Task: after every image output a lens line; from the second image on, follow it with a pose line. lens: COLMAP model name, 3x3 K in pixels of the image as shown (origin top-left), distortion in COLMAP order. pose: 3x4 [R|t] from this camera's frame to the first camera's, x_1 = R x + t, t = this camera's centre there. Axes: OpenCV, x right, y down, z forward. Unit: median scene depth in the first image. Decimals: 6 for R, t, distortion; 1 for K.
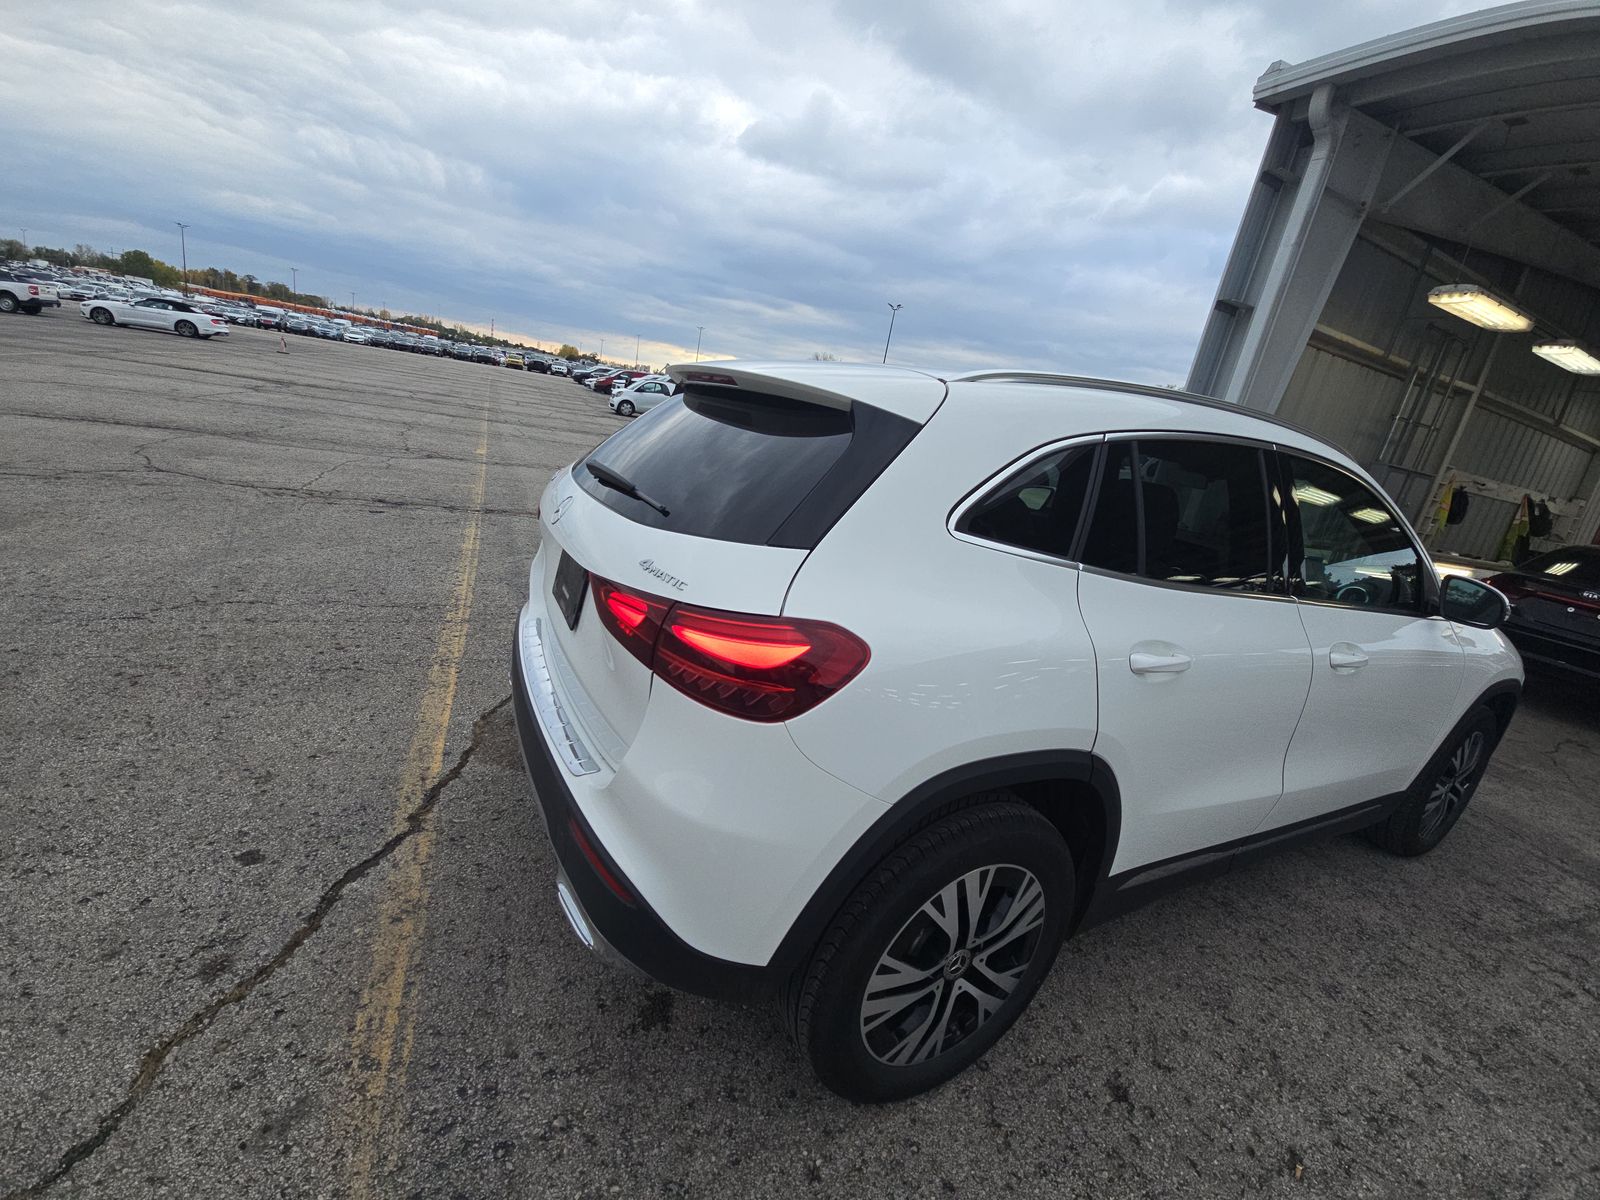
lens RADIAL K [[652.9, 0, 790.9], [0, 652.9, 591.3], [0, 0, 1]] dist [0.011390, -0.009706]
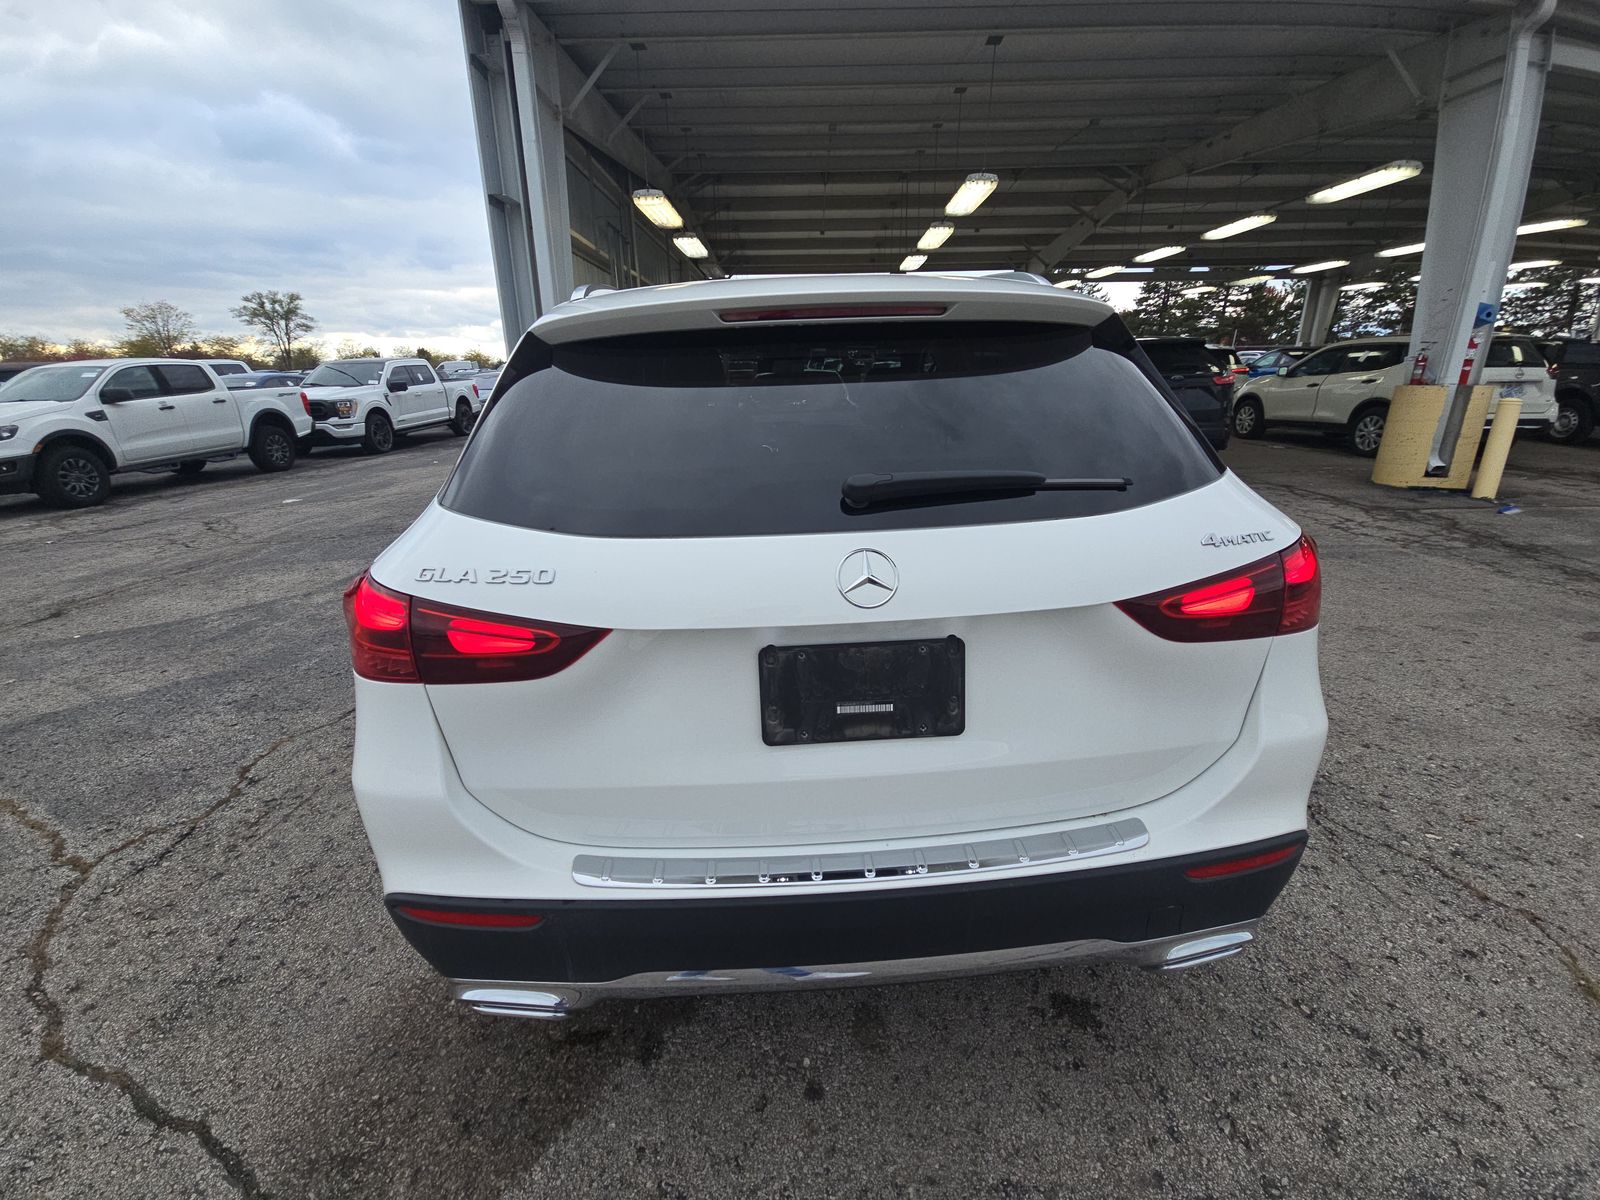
lens RADIAL K [[652.9, 0, 785.4], [0, 652.9, 601.3], [0, 0, 1]] dist [0.011390, -0.009706]
pose [[0.398123, -0.457364, 0.795183, -0.838865], [0.344030, 0.878016, 0.332762, -0.322052], [-0.850377, 0.141087, 0.506906, 0.793169]]
